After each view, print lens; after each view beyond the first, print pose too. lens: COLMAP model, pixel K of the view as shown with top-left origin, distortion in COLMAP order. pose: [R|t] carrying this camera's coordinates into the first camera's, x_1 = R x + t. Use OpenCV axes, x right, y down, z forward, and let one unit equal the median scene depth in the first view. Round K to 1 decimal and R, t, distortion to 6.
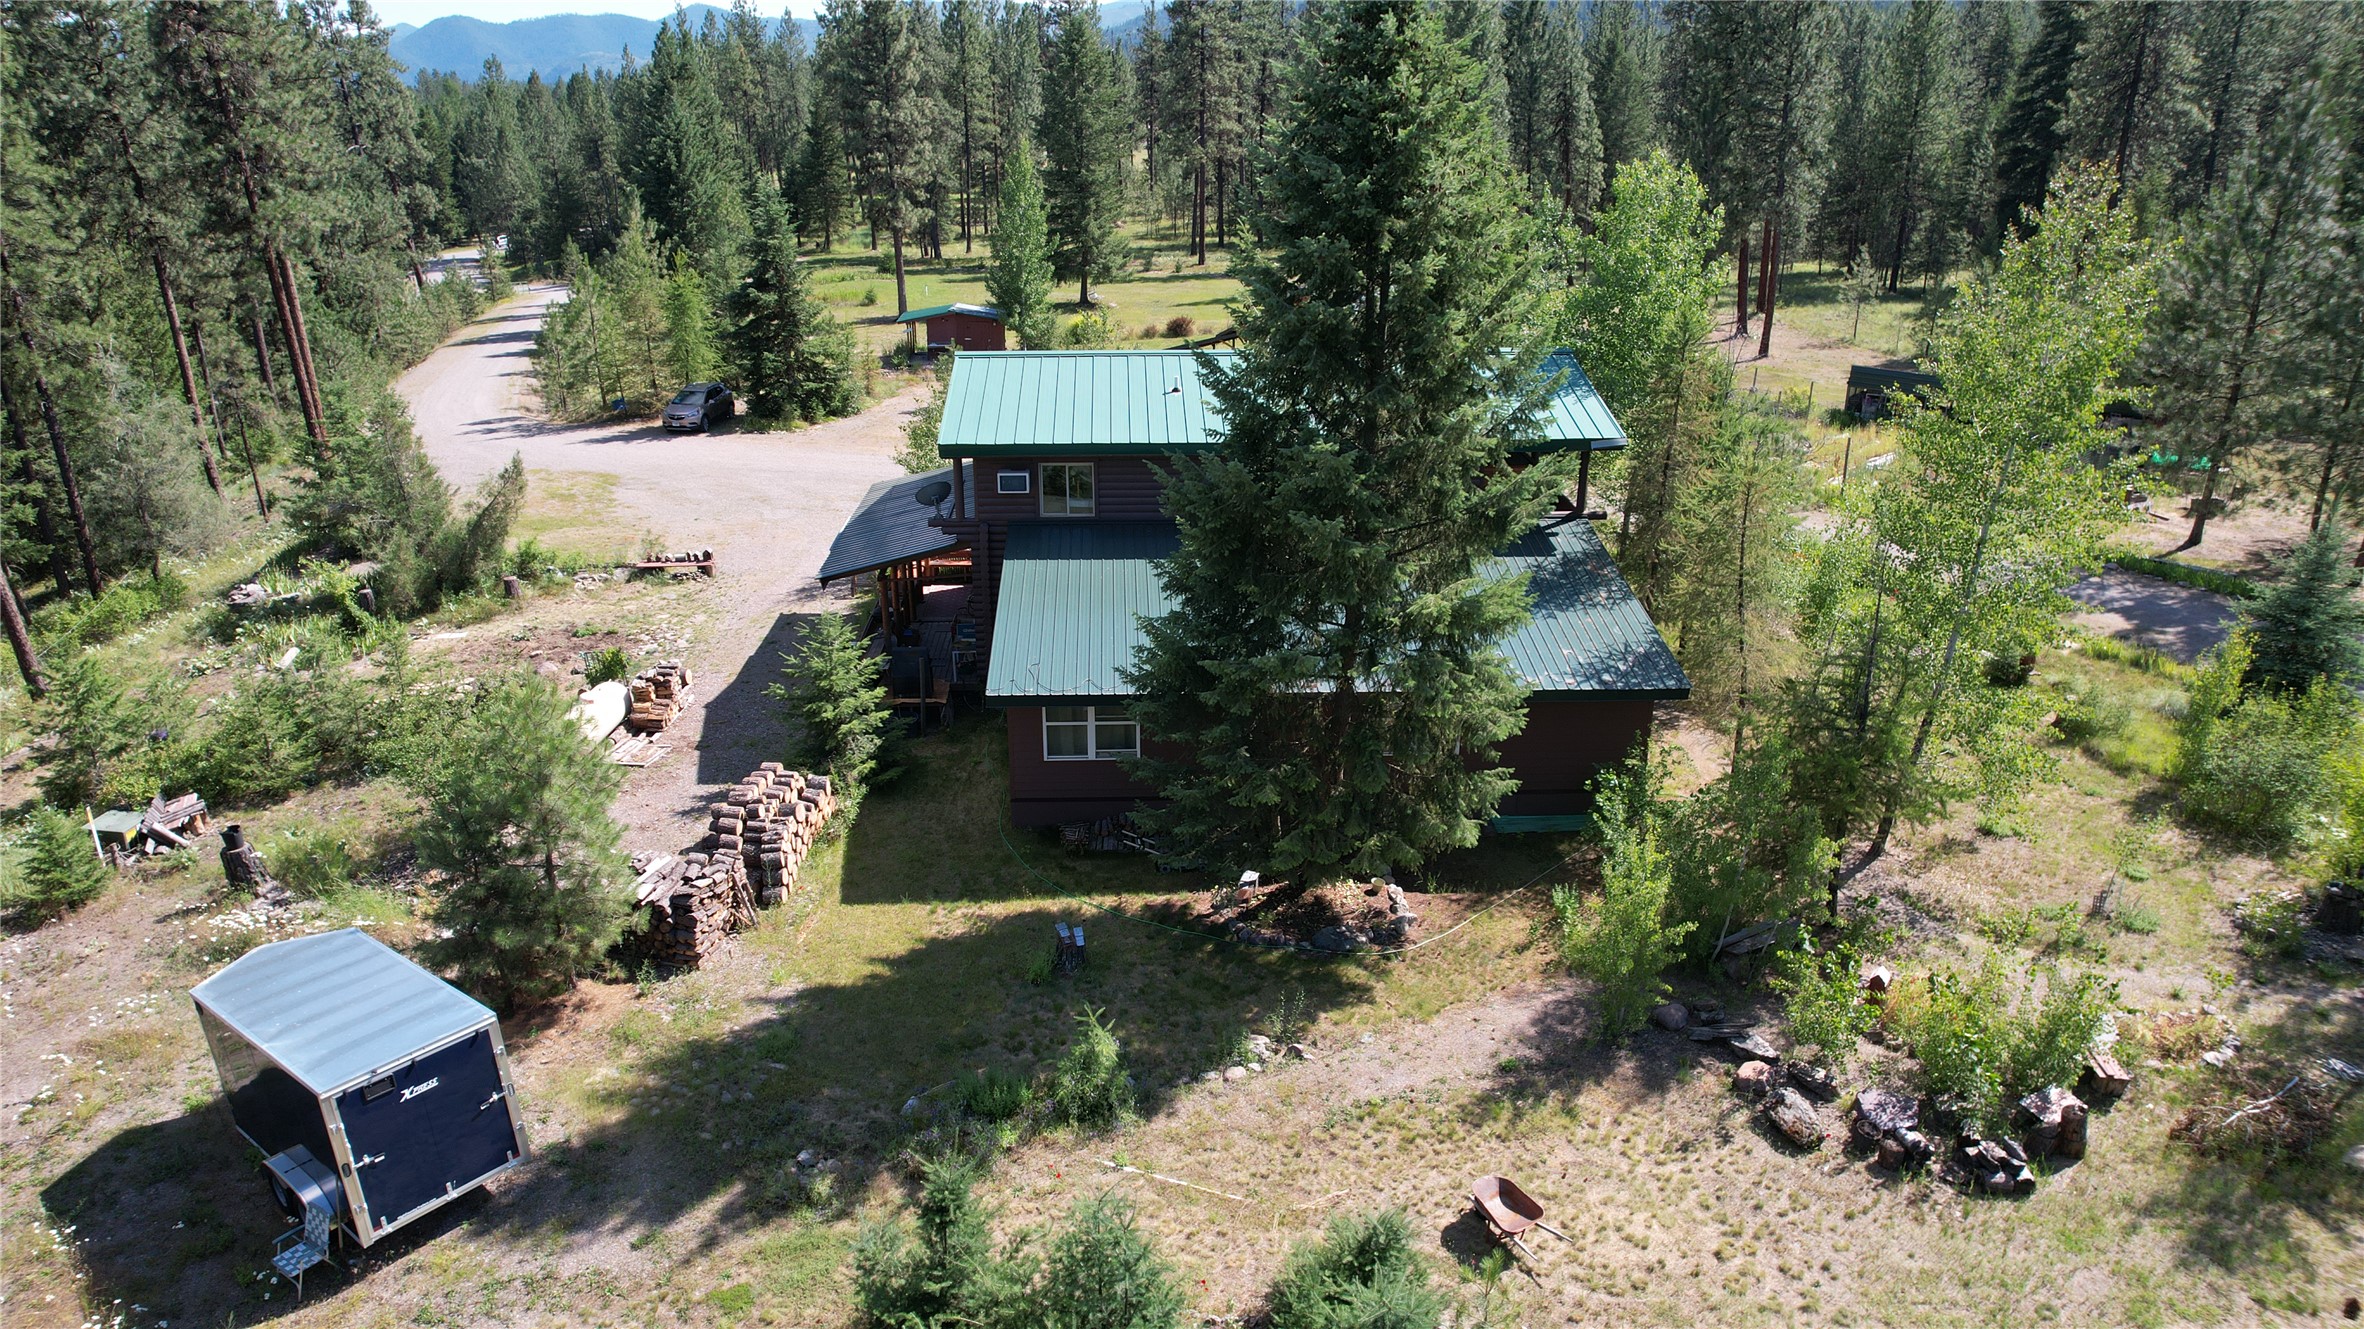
lens RADIAL K [[1523.6, 0, 1171.3], [0, 1523.6, 684.5], [0, 0, 1]] dist [-0.078932, 0.074960]
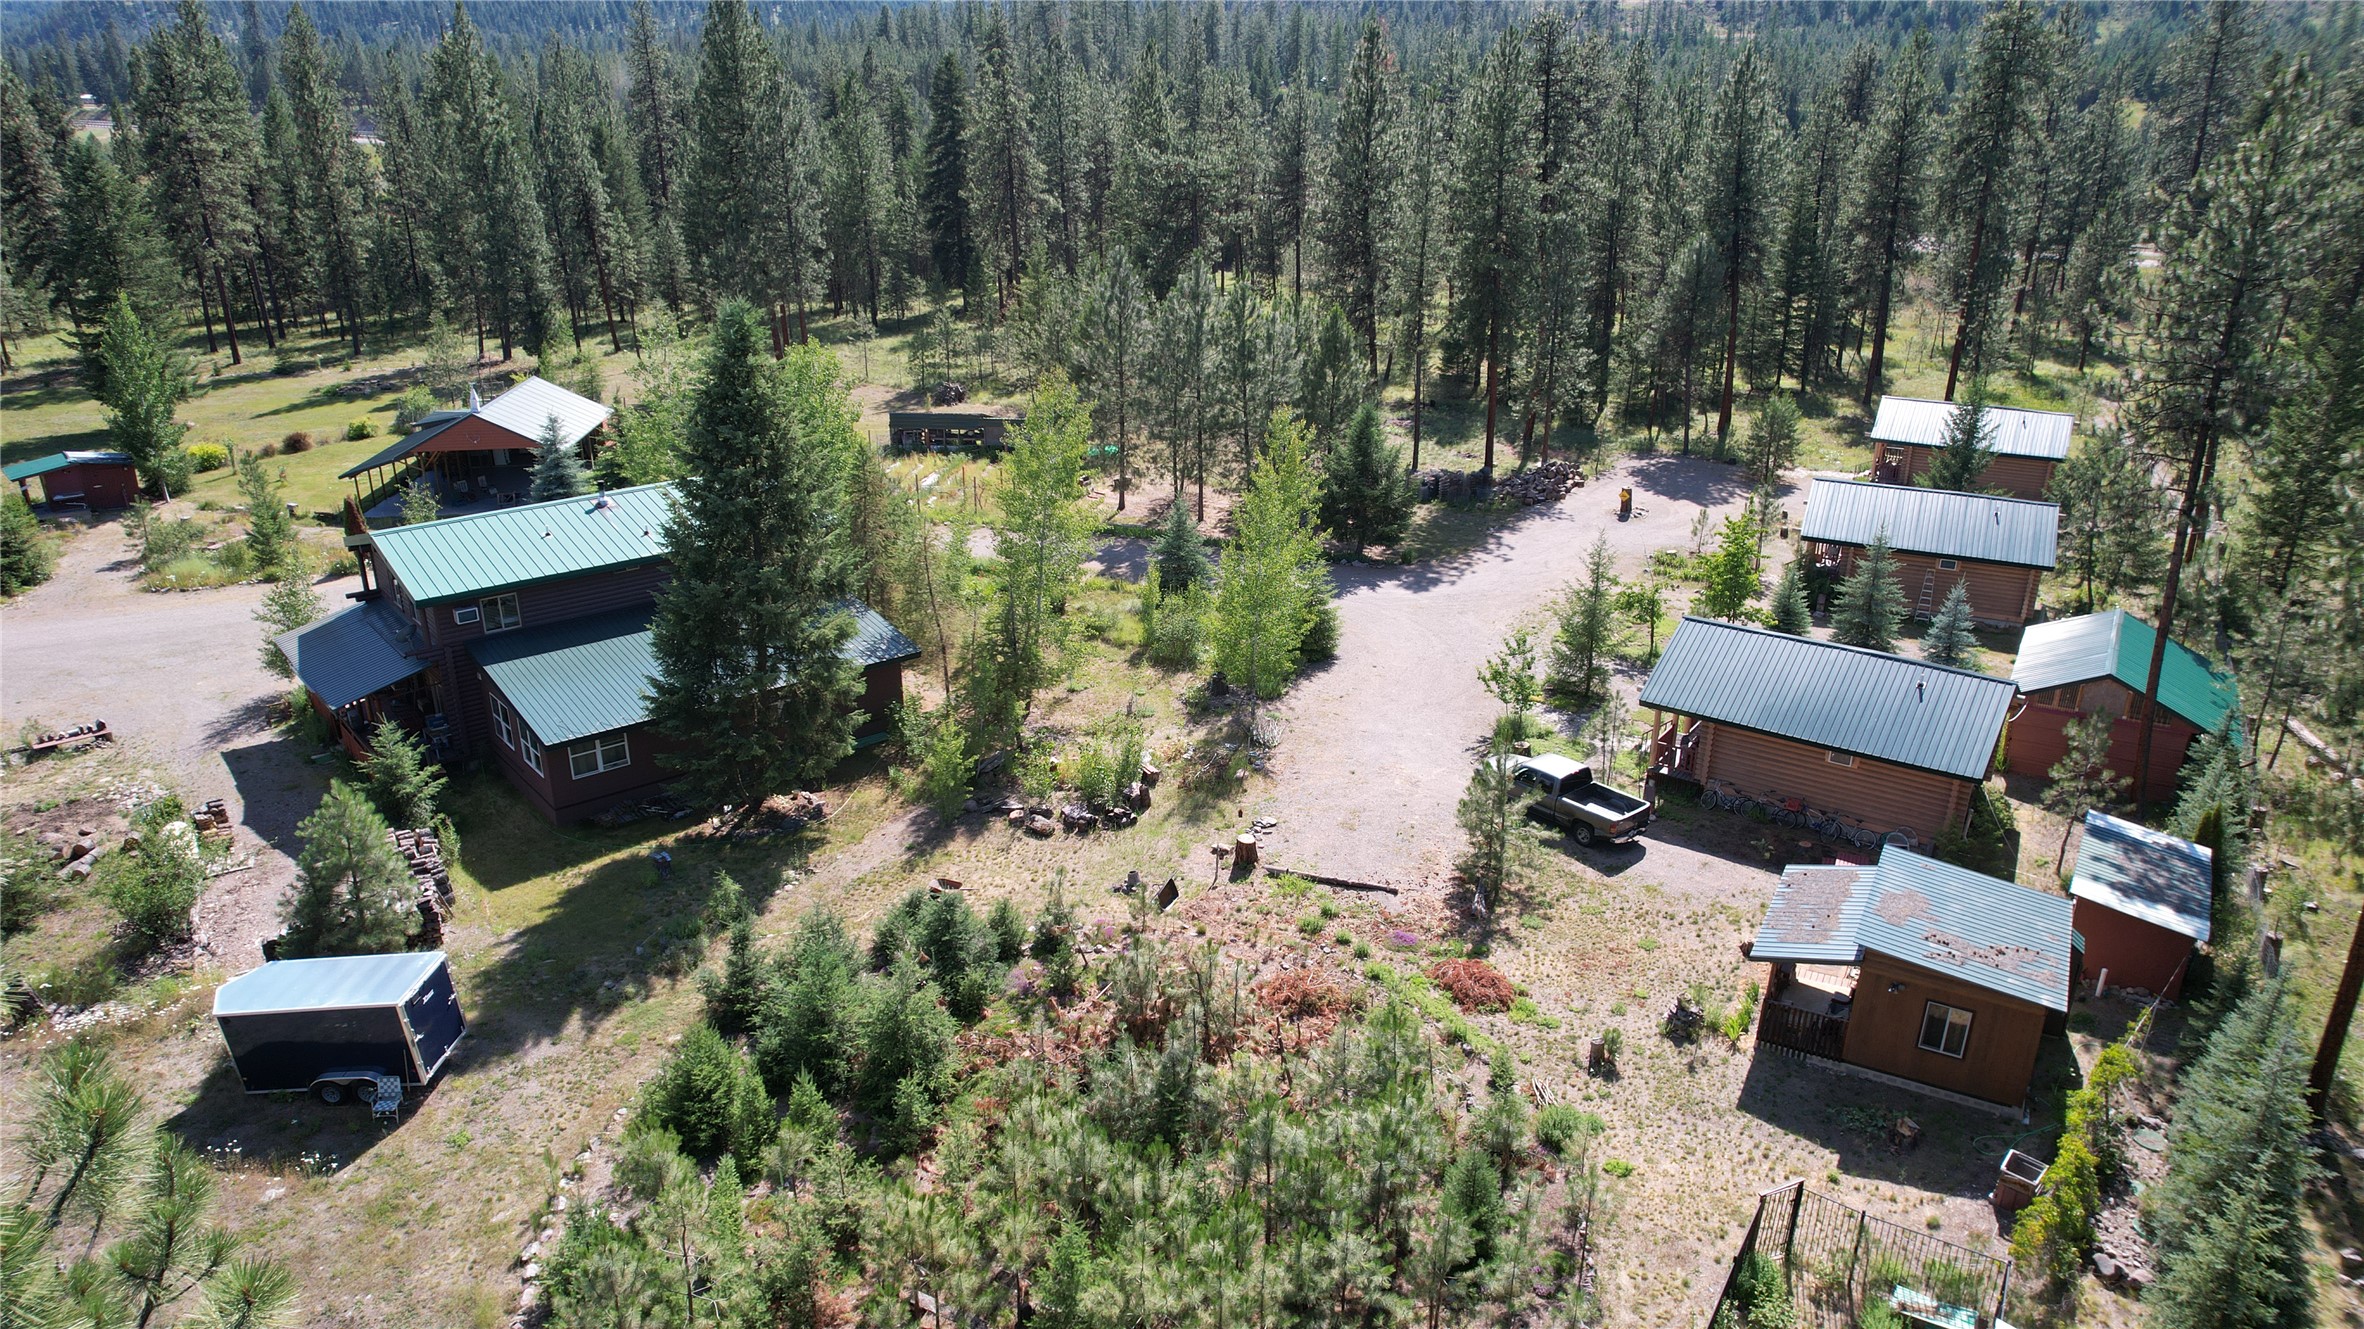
lens RADIAL K [[1523.6, 0, 1194.9], [0, 1523.6, 666.7], [0, 0, 1]] dist [-0.078932, 0.074960]
pose [[0.782228, -0.216795, 0.584054, -0.516040], [0.221491, 0.973025, 0.064534, -0.025971], [-0.582290, 0.078882, 0.809145, -0.749453]]
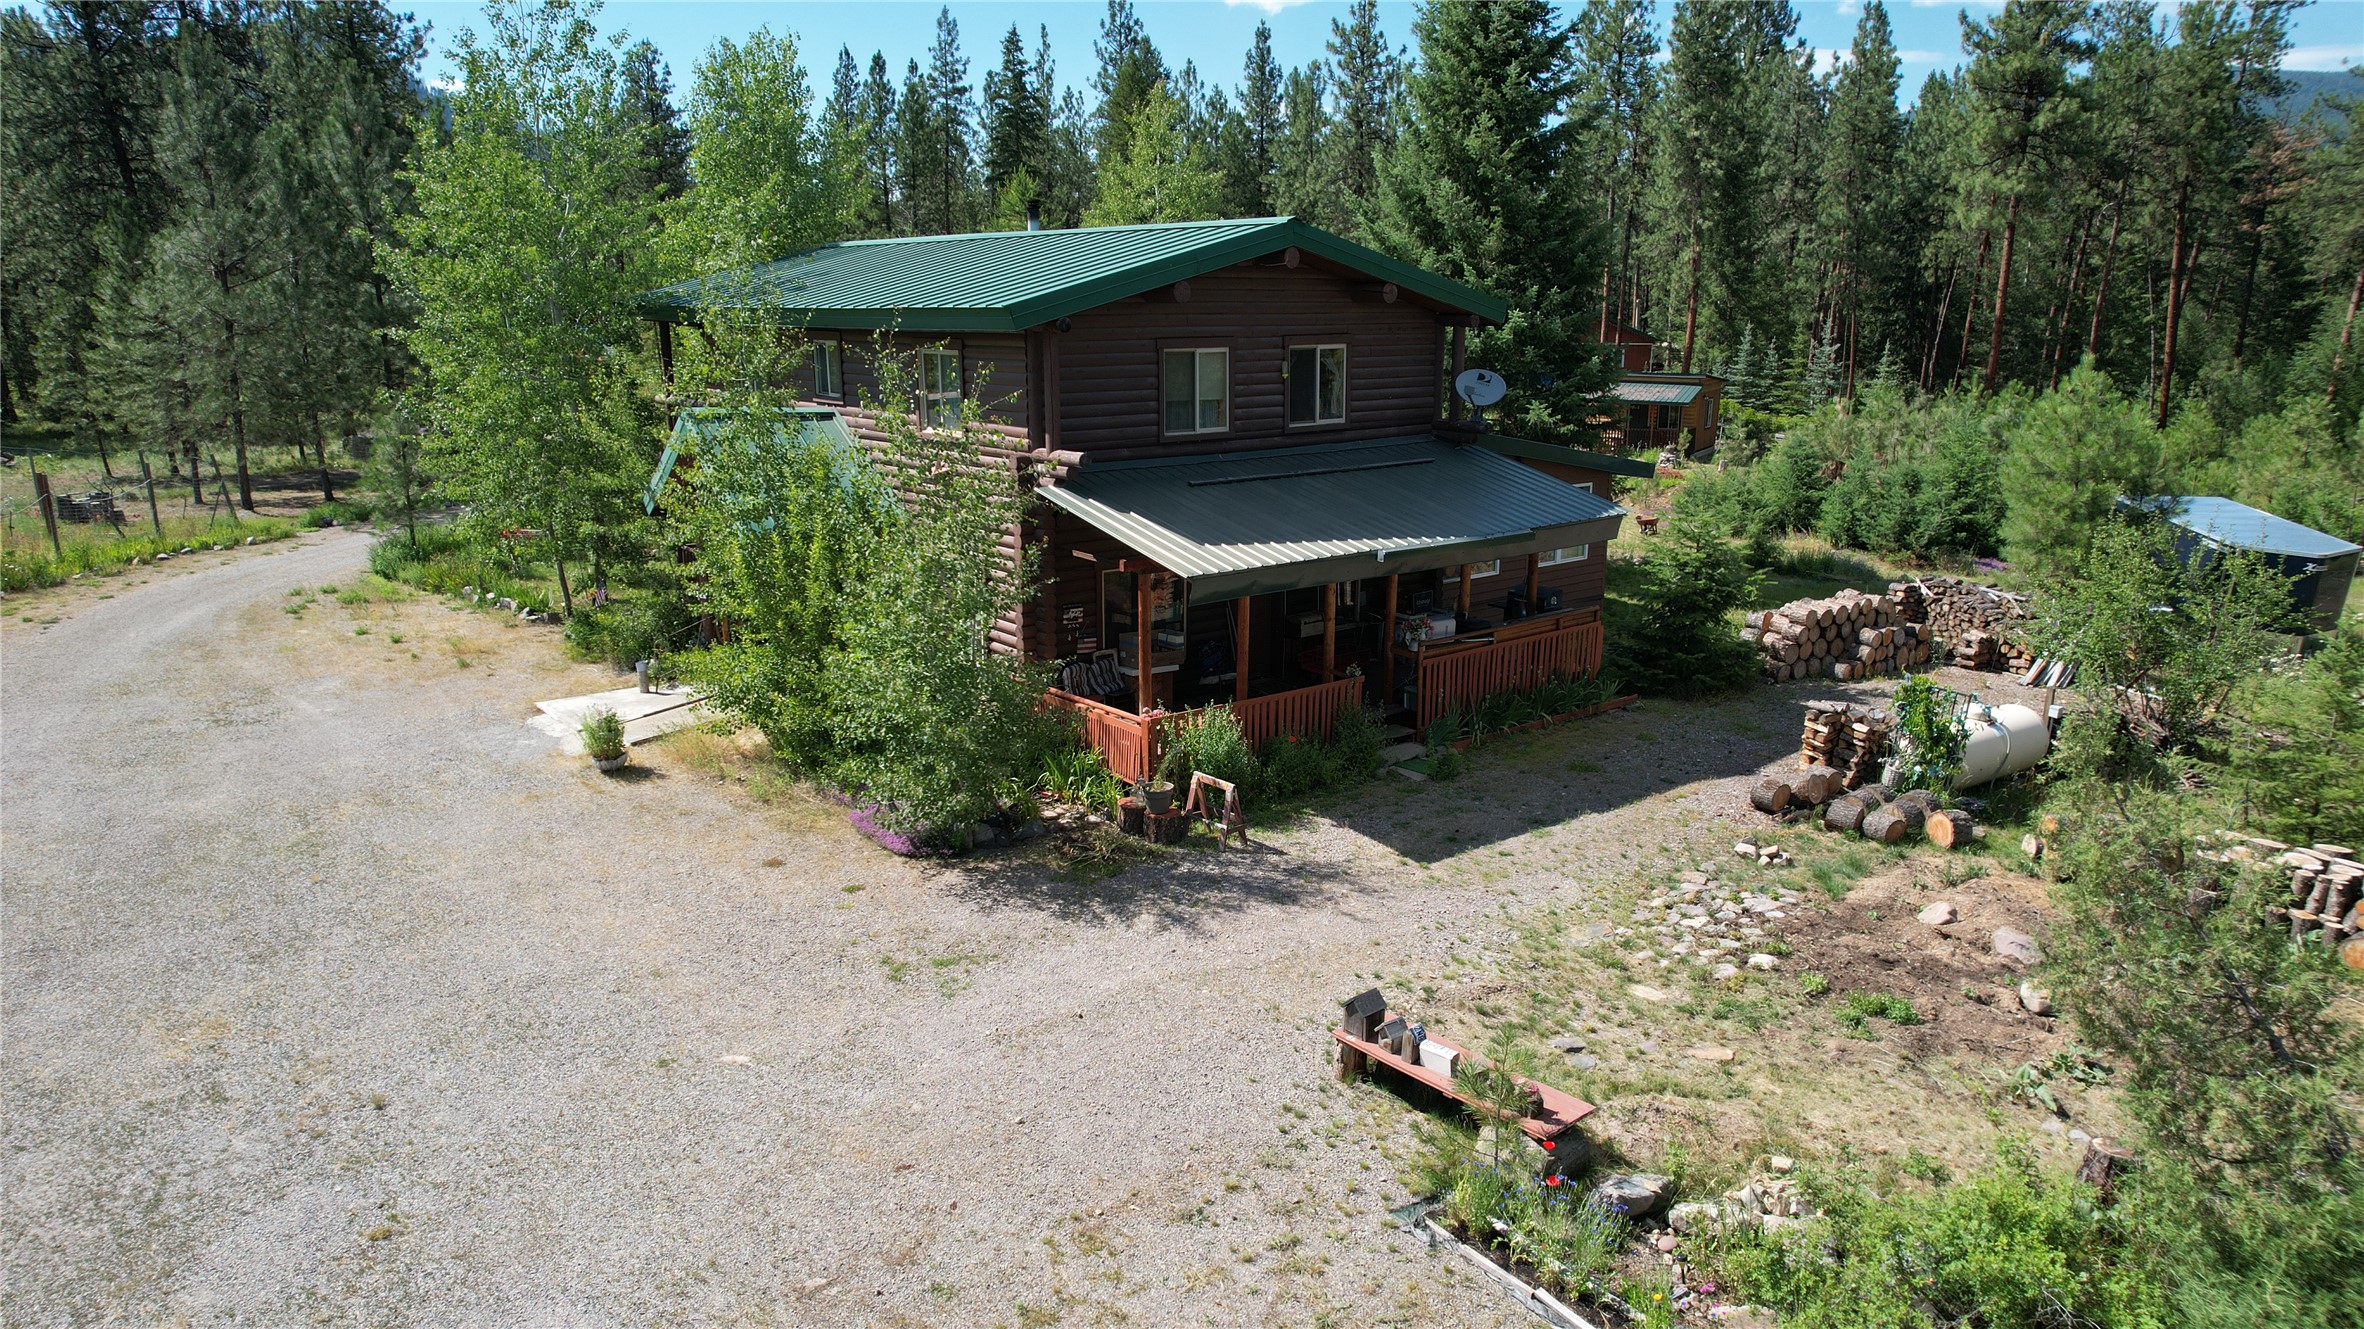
lens RADIAL K [[1523.6, 0, 1174.4], [0, 1523.6, 663.2], [0, 0, 1]] dist [-0.078932, 0.074960]
pose [[-0.591233, -0.180851, 0.785962, -0.825935], [0.302033, 0.853964, 0.423700, -0.450307], [-0.747810, 0.487892, -0.450269, 1.875774]]
